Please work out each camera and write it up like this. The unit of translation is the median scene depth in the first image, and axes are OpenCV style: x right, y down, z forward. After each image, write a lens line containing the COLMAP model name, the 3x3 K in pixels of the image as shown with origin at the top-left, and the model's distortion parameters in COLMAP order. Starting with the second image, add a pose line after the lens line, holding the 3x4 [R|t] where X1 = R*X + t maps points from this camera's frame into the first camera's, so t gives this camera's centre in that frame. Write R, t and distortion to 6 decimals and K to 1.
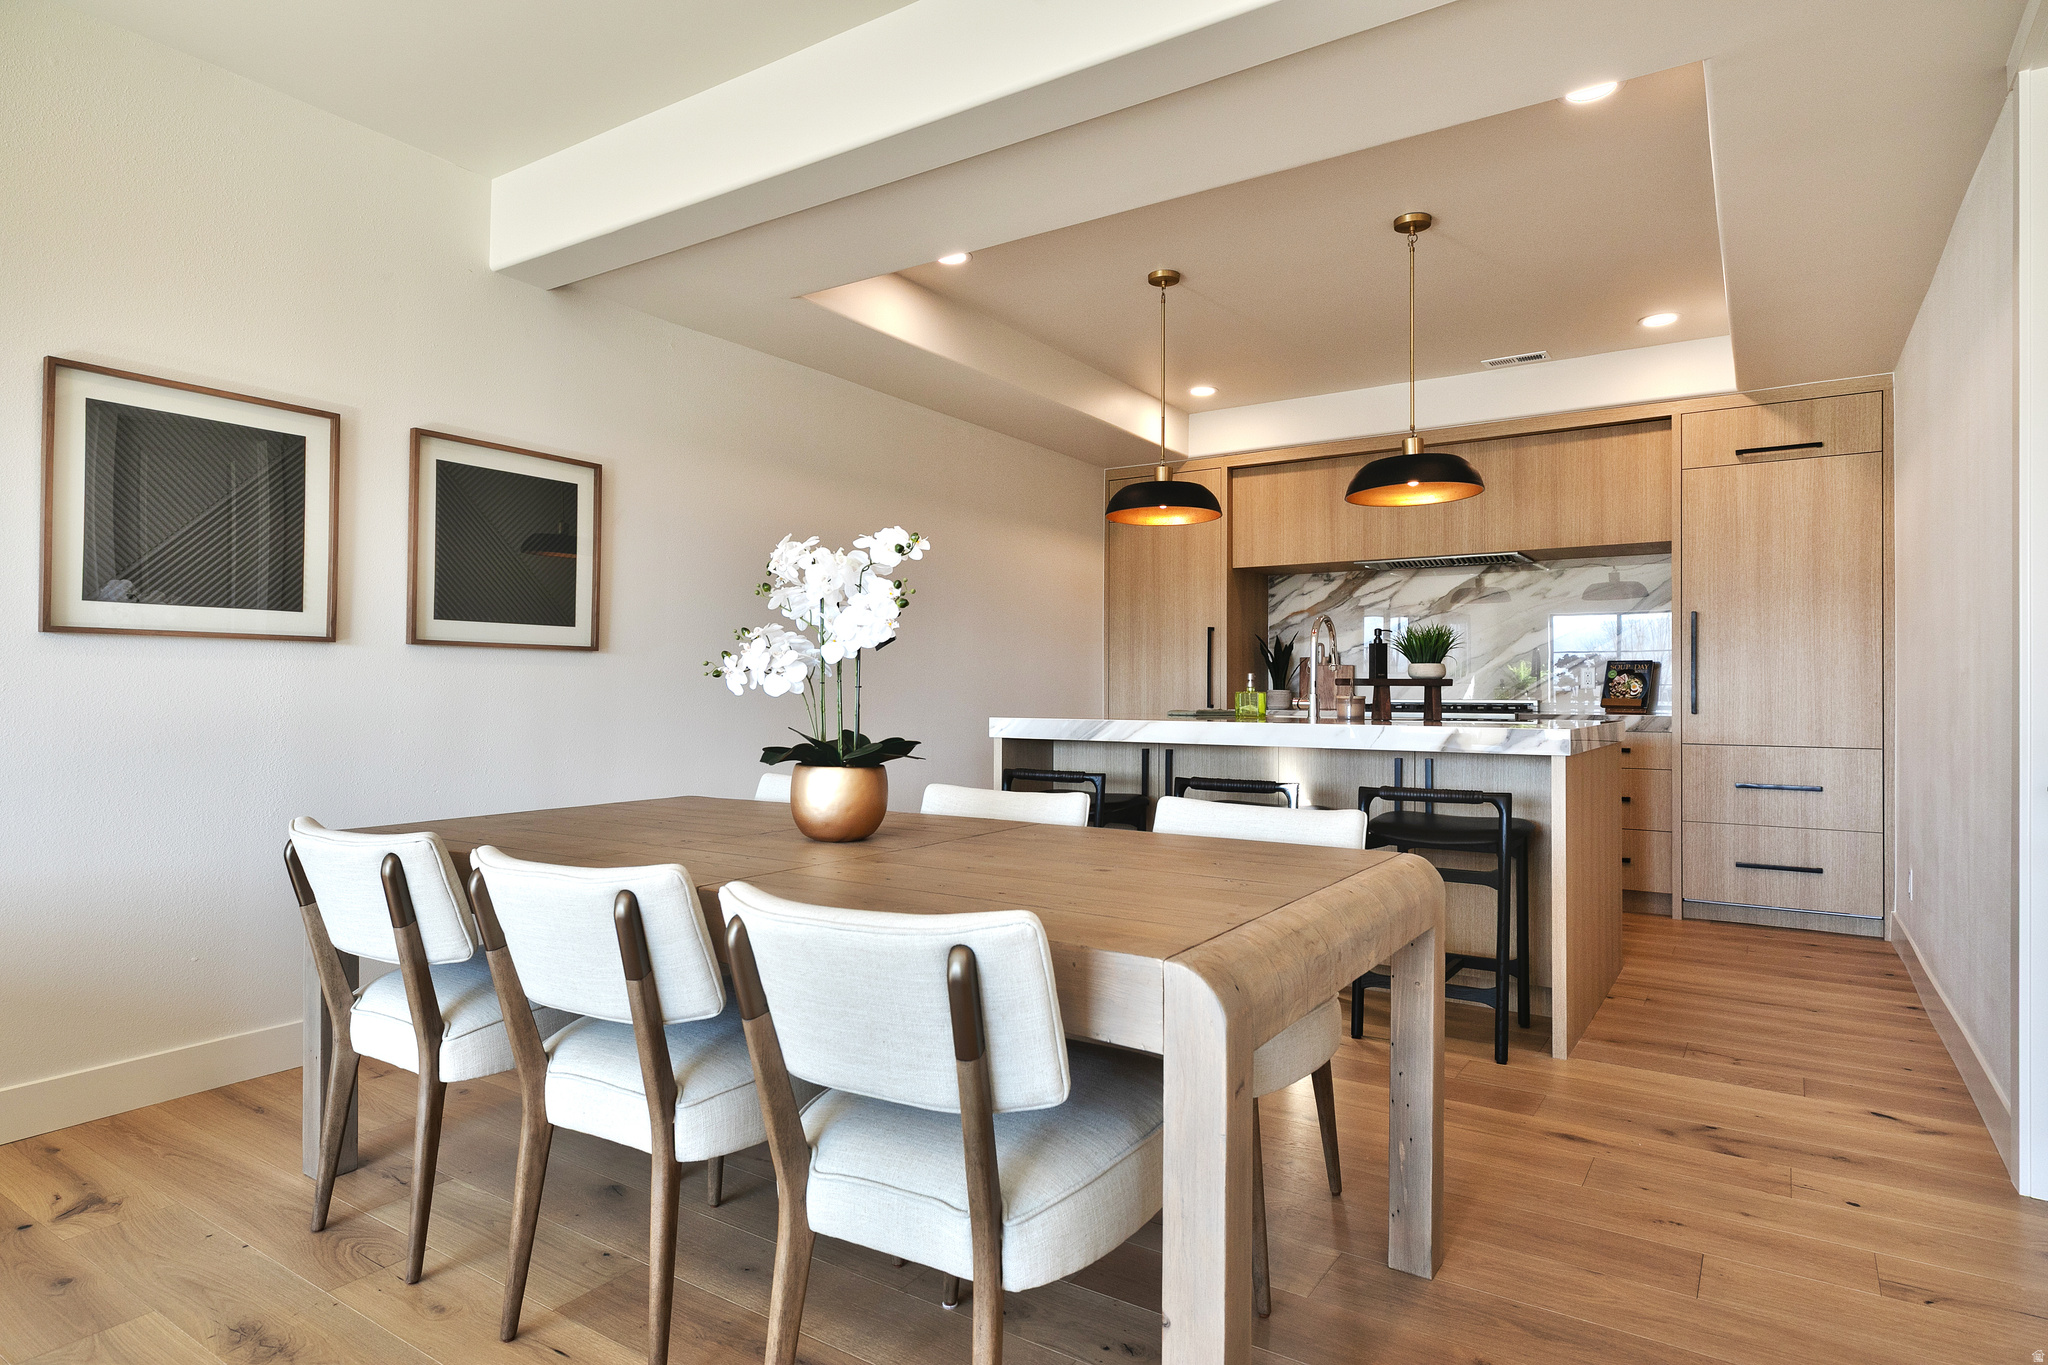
lens RADIAL K [[1104.9, 0, 1015.9], [0, 1104.9, 681.0], [0, 0, 1]] dist [0.004747, -0.000266]
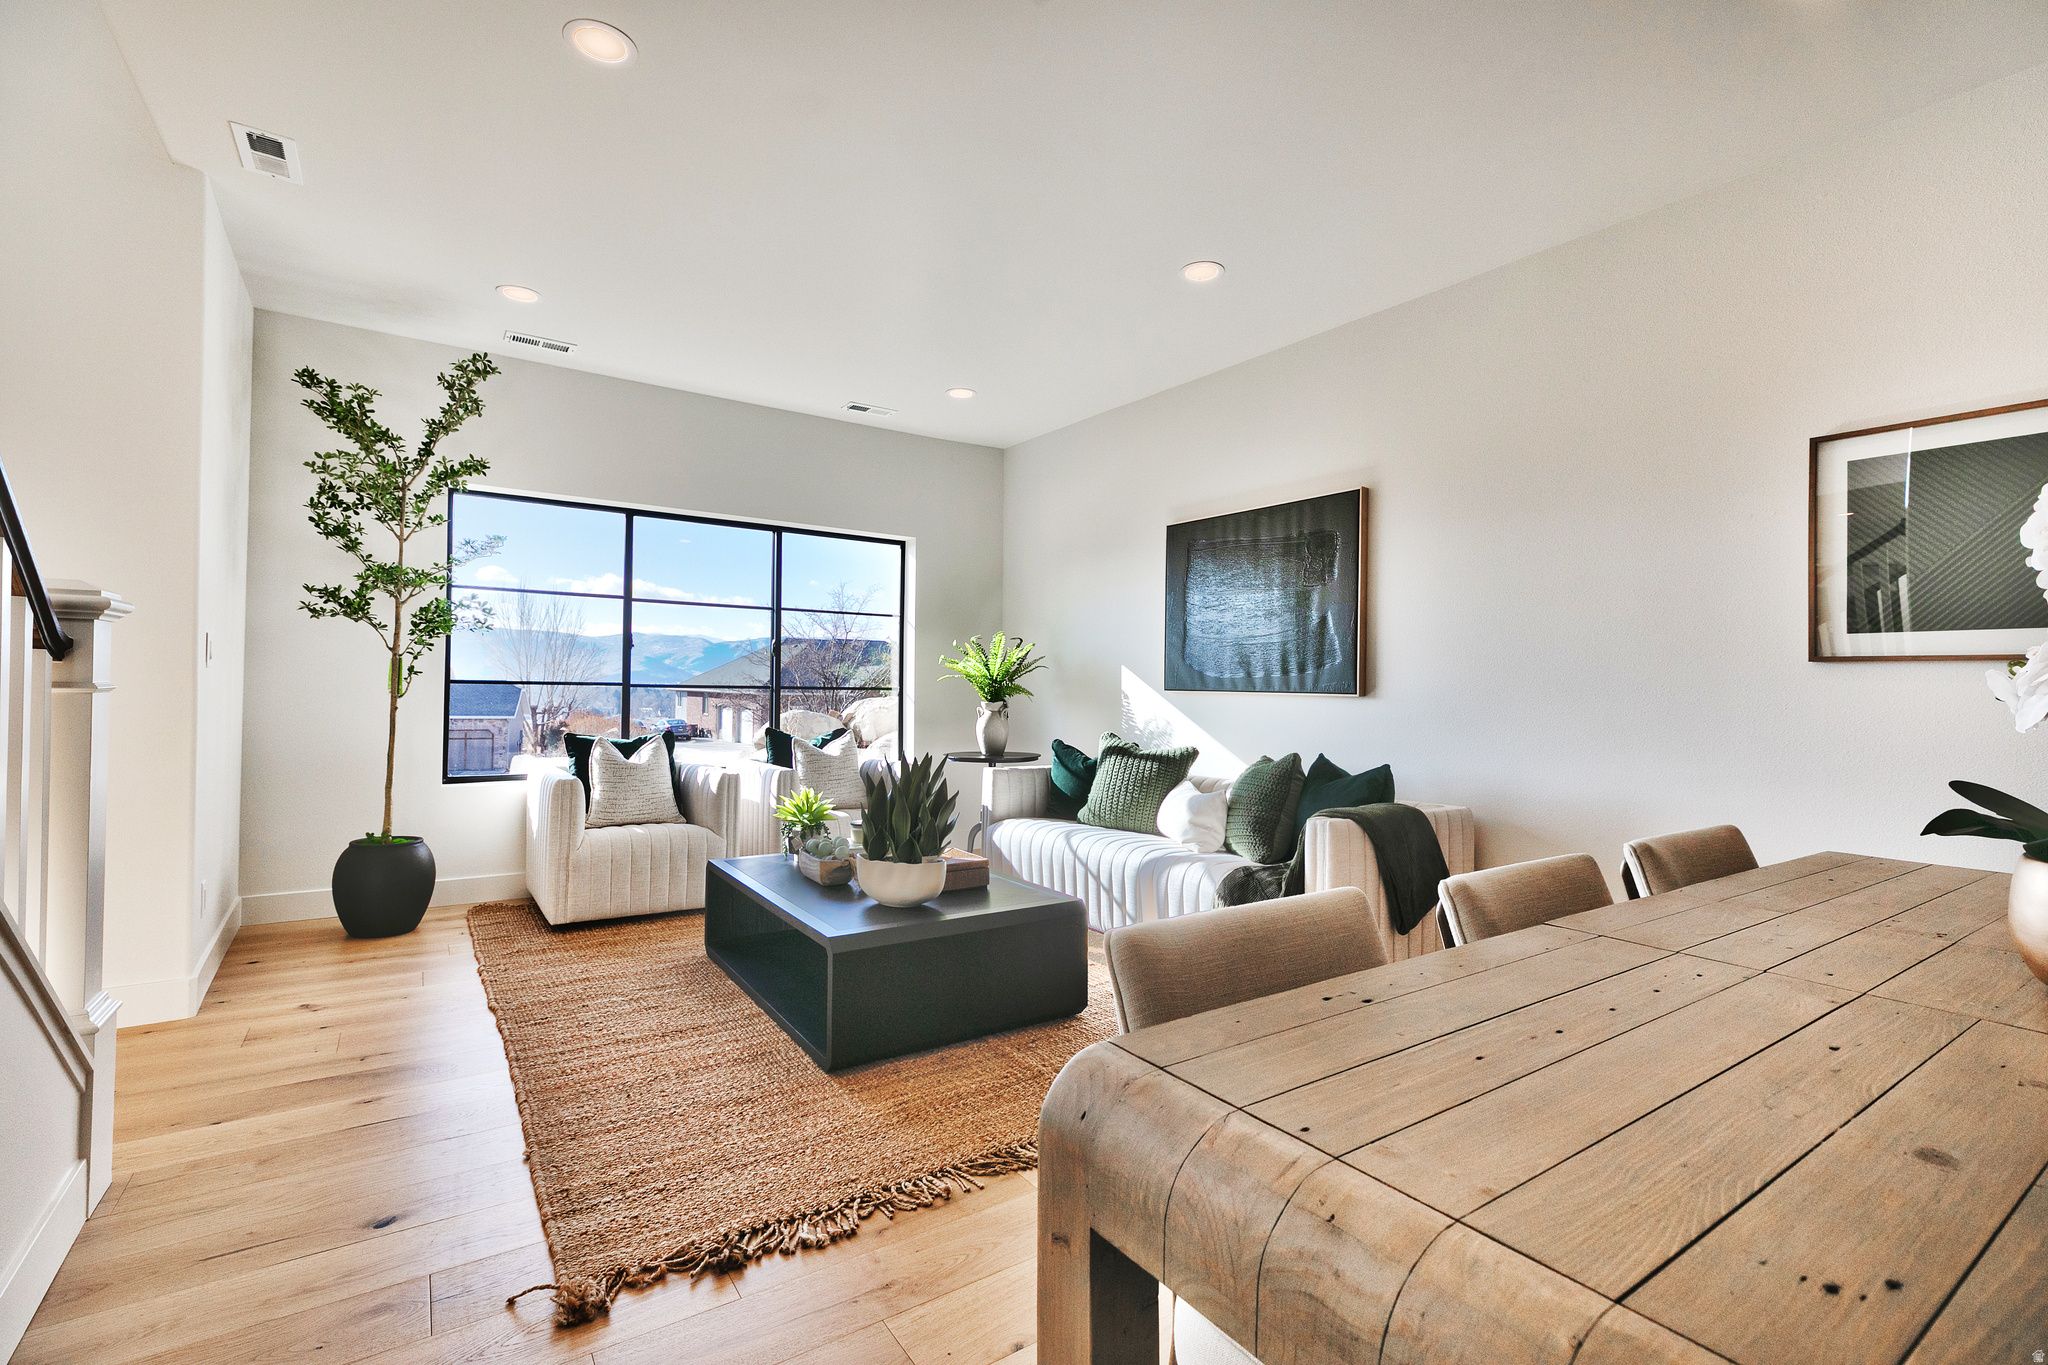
lens RADIAL K [[922.5, 0, 1025.0], [0, 922.5, 669.3], [0, 0, 1]] dist [0.009312, 0.000112]
pose [[-0.348008, -0.032399, -0.936932, 0.224691], [-0.010814, 0.999475, -0.030544, 0.002938], [0.937429, -0.000497, -0.348175, 0.308971]]
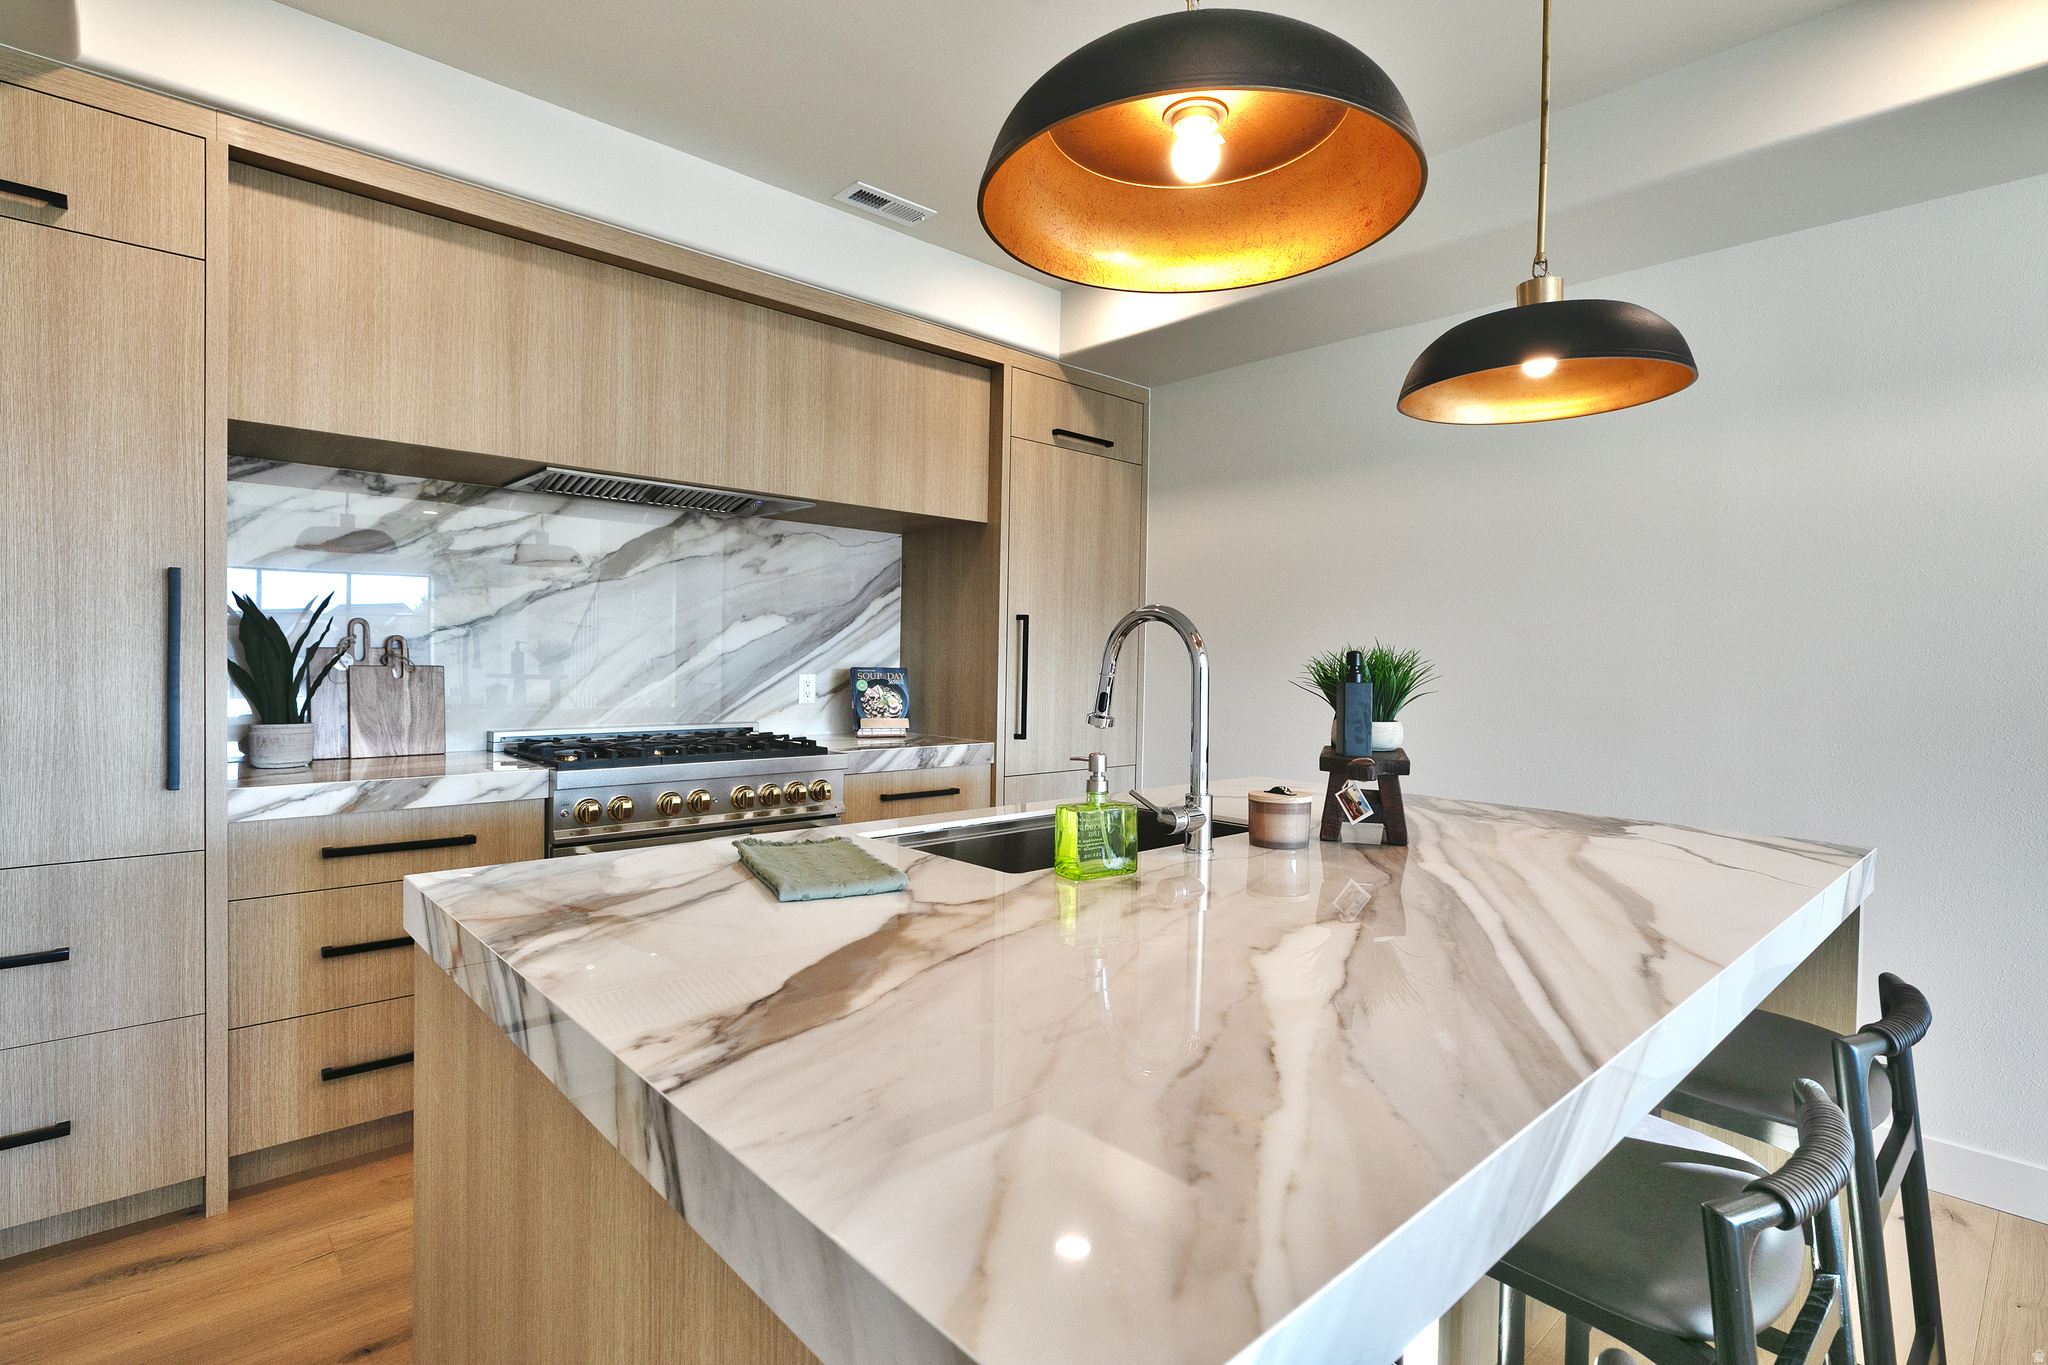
lens RADIAL K [[984.9, 0, 1016.7], [0, 984.9, 672.3], [0, 0, 1]] dist [-0.002282, 0.000168]
pose [[0.225094, -0.015248, 0.974218, -0.103398], [-0.022246, 0.999536, 0.020784, -0.037271], [-0.974083, -0.026351, 0.224650, 0.891690]]
